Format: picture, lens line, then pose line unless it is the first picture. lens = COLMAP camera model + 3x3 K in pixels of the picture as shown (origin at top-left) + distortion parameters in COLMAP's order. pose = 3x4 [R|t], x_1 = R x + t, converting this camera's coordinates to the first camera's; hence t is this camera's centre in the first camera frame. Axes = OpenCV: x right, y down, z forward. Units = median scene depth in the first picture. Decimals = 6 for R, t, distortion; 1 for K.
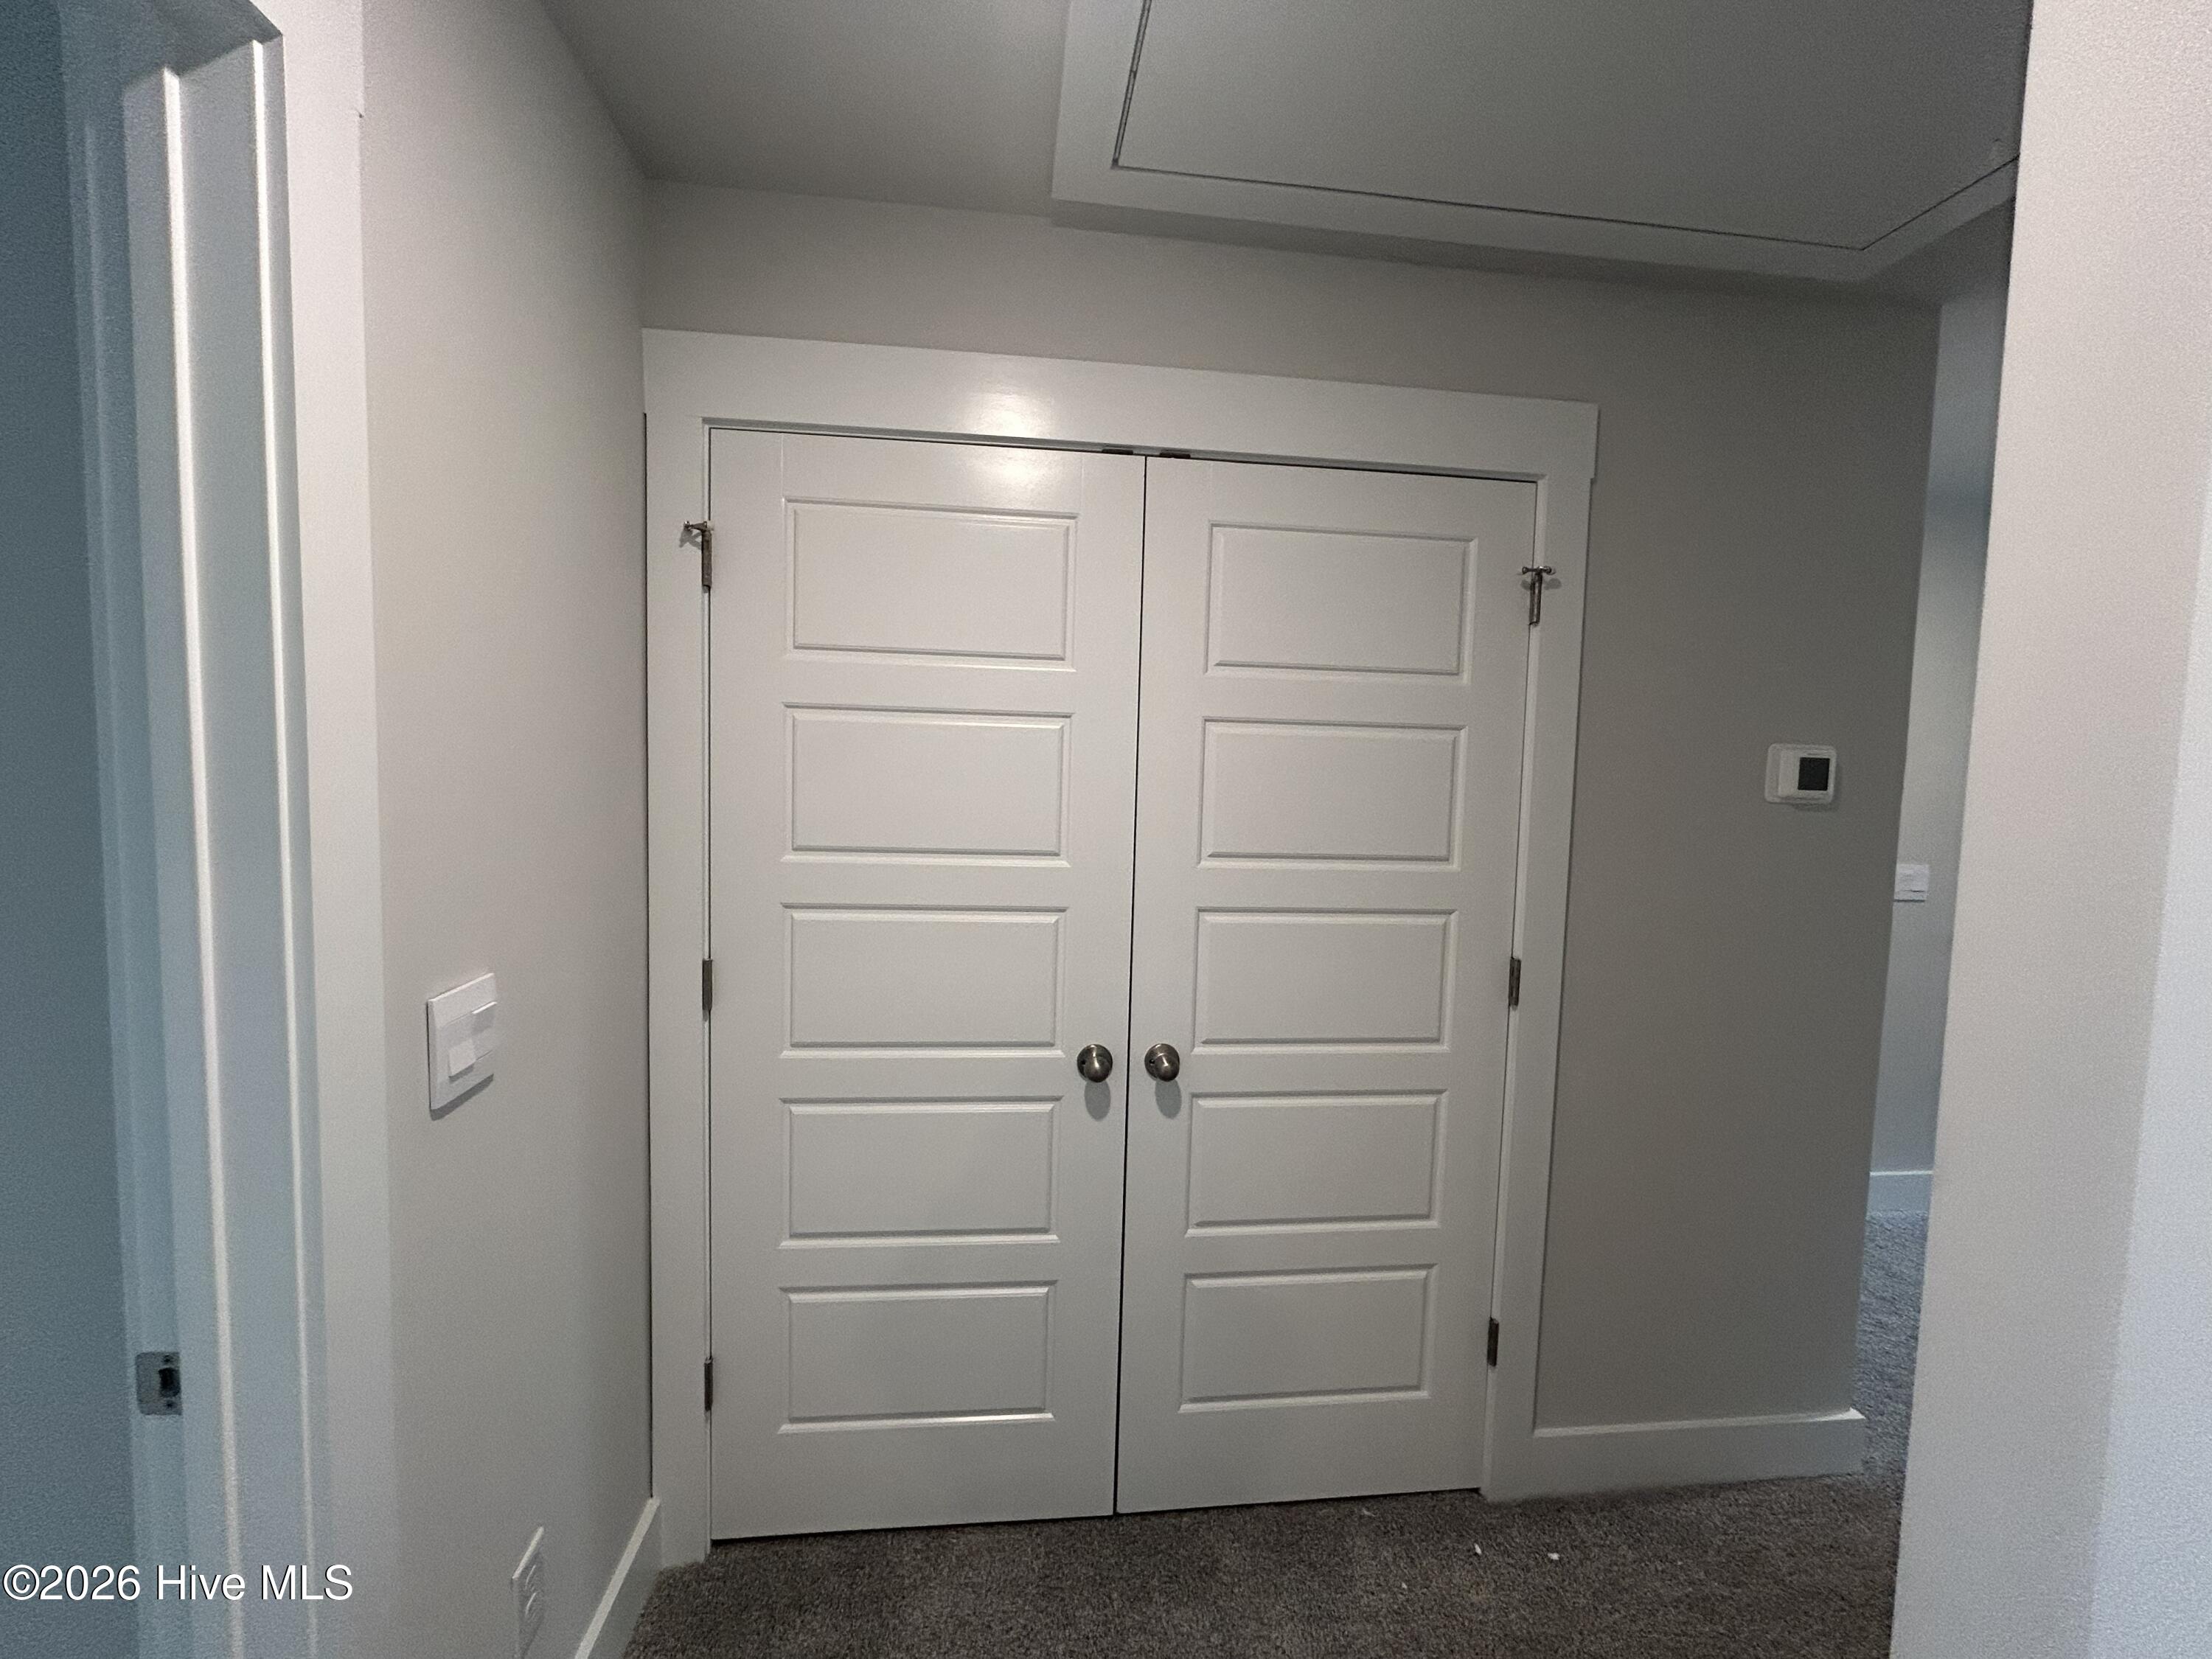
lens RADIAL K [[897.5, 0, 1100.6], [0, 897.5, 820.7], [0, 0, 1]] dist [-0.000680, -0.000350]
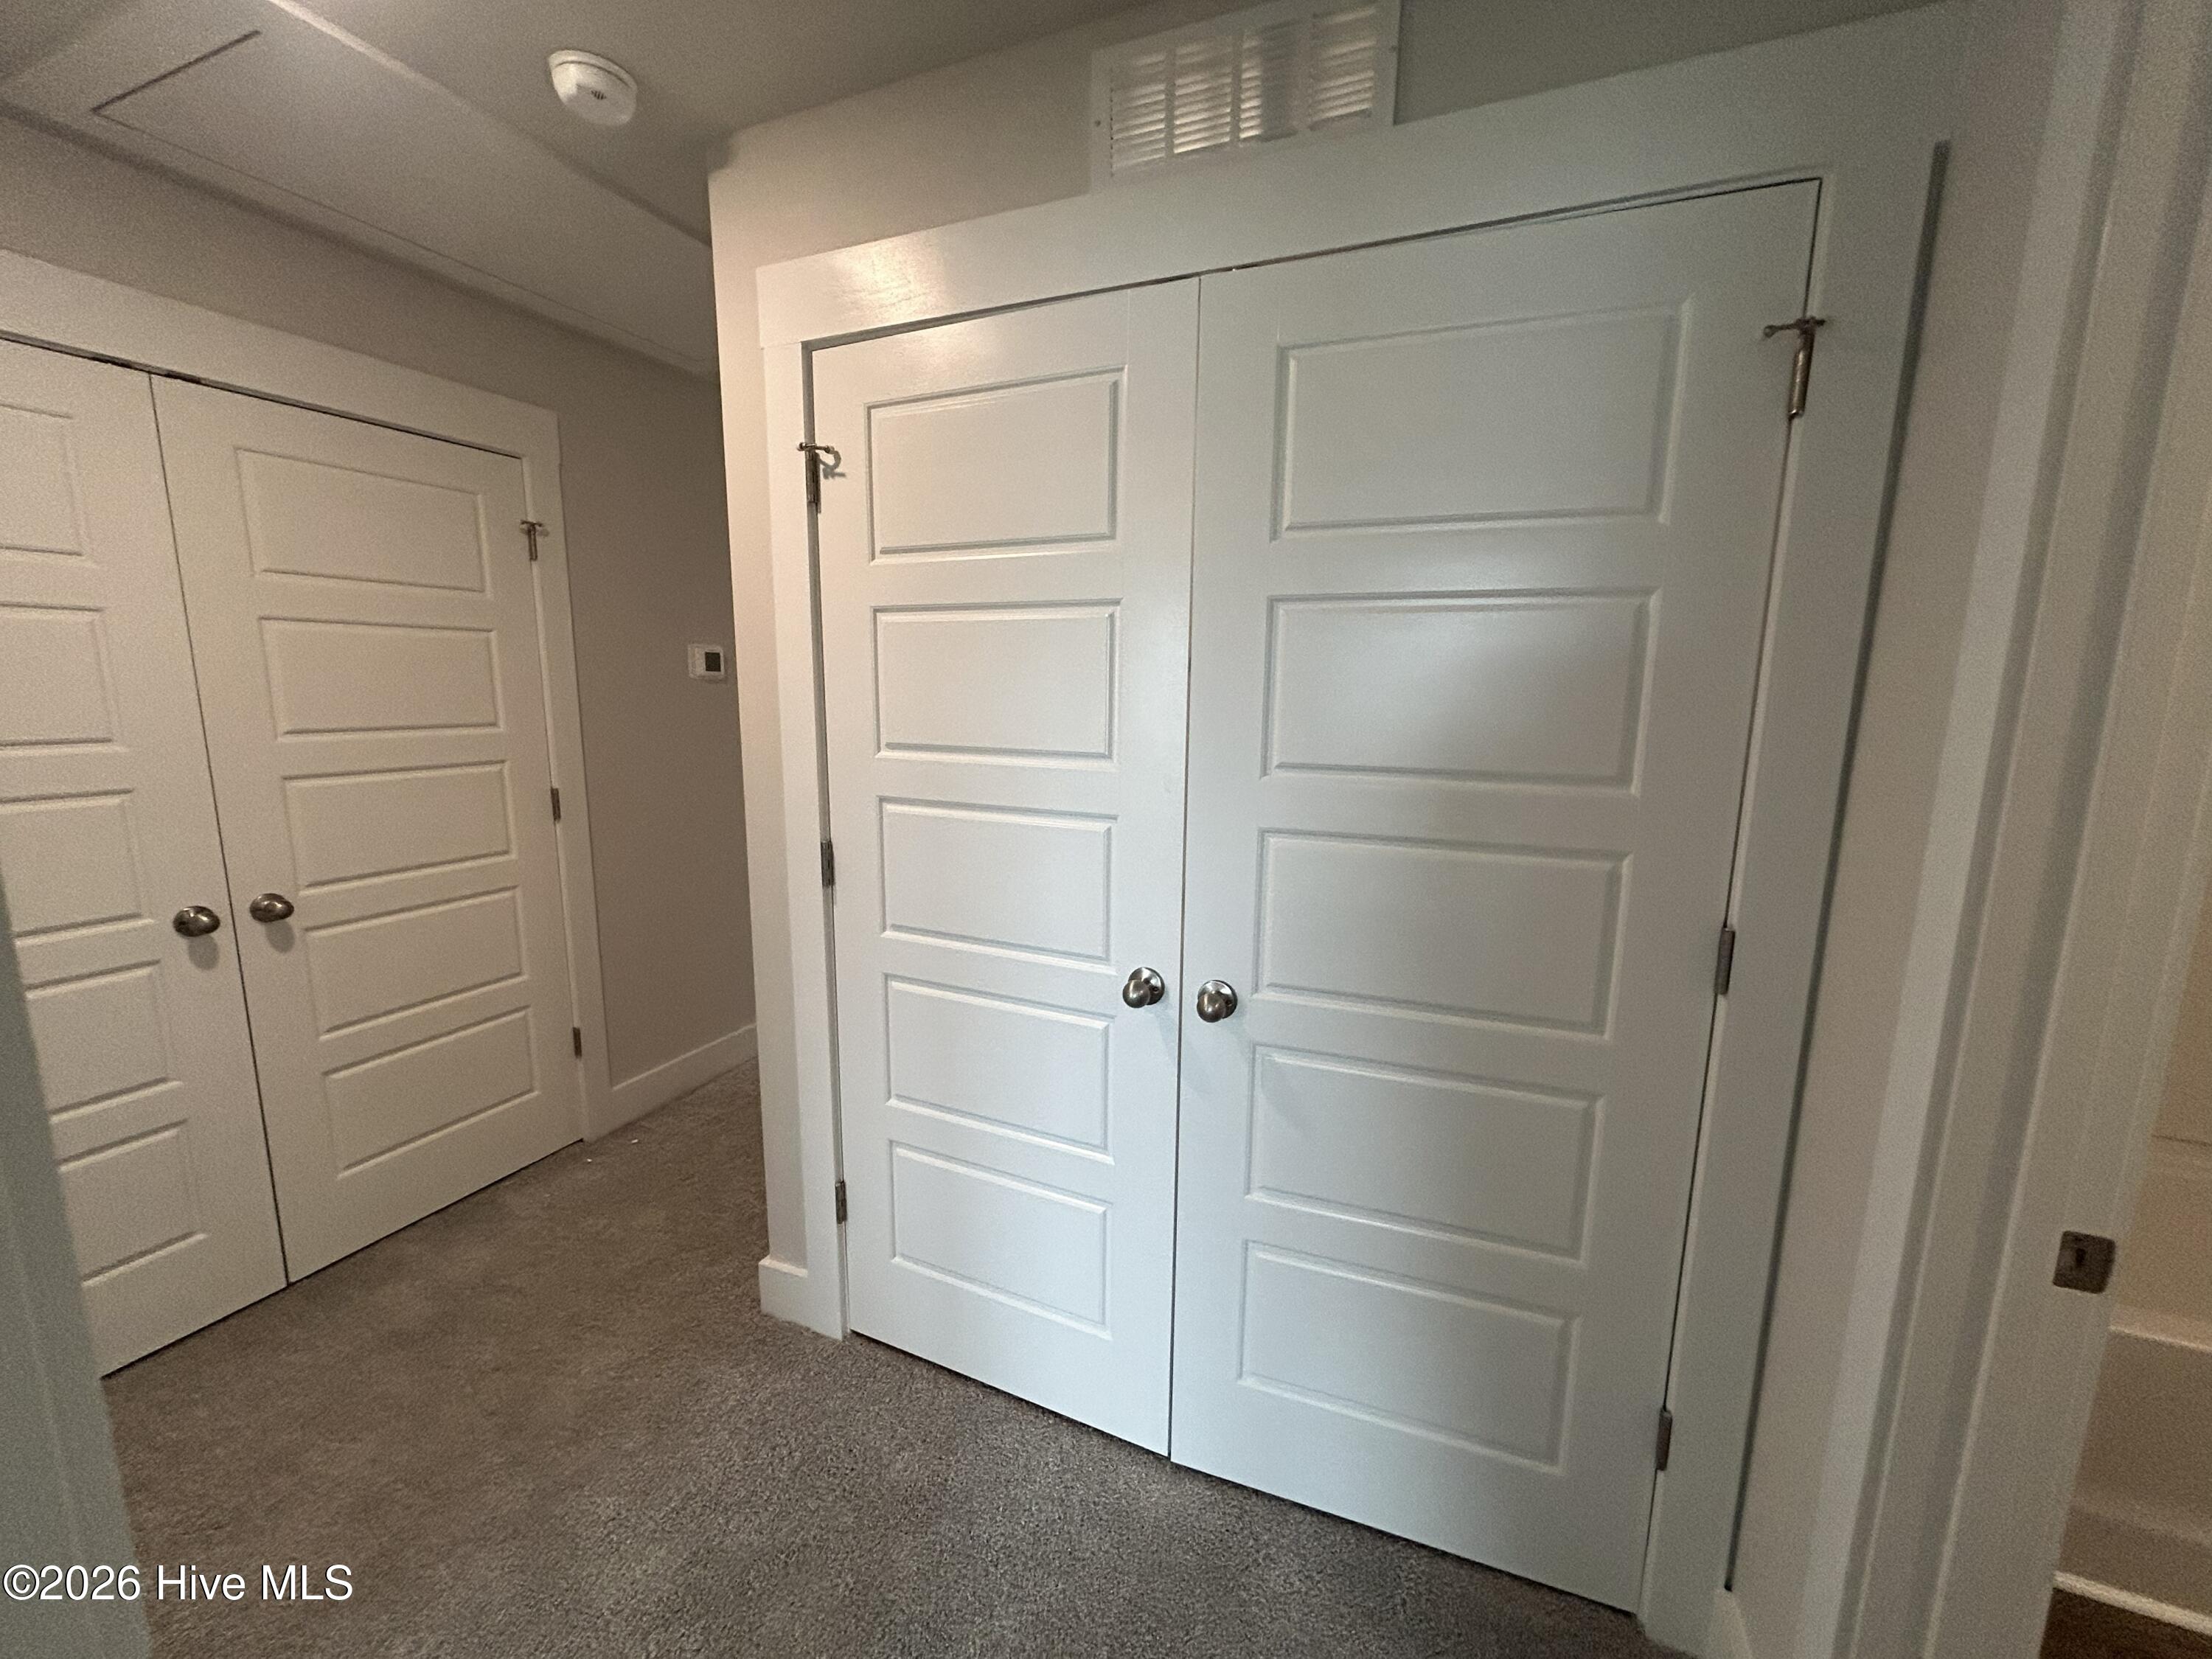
lens RADIAL K [[897.5, 0, 1109.9], [0, 897.5, 832.9], [0, 0, 1]] dist [-0.000680, -0.000350]
pose [[0.494453, -0.167788, 0.852856, -0.379385], [0.054564, 0.985248, 0.162200, 0.035673], [-0.867490, -0.033665, 0.496314, -0.565123]]
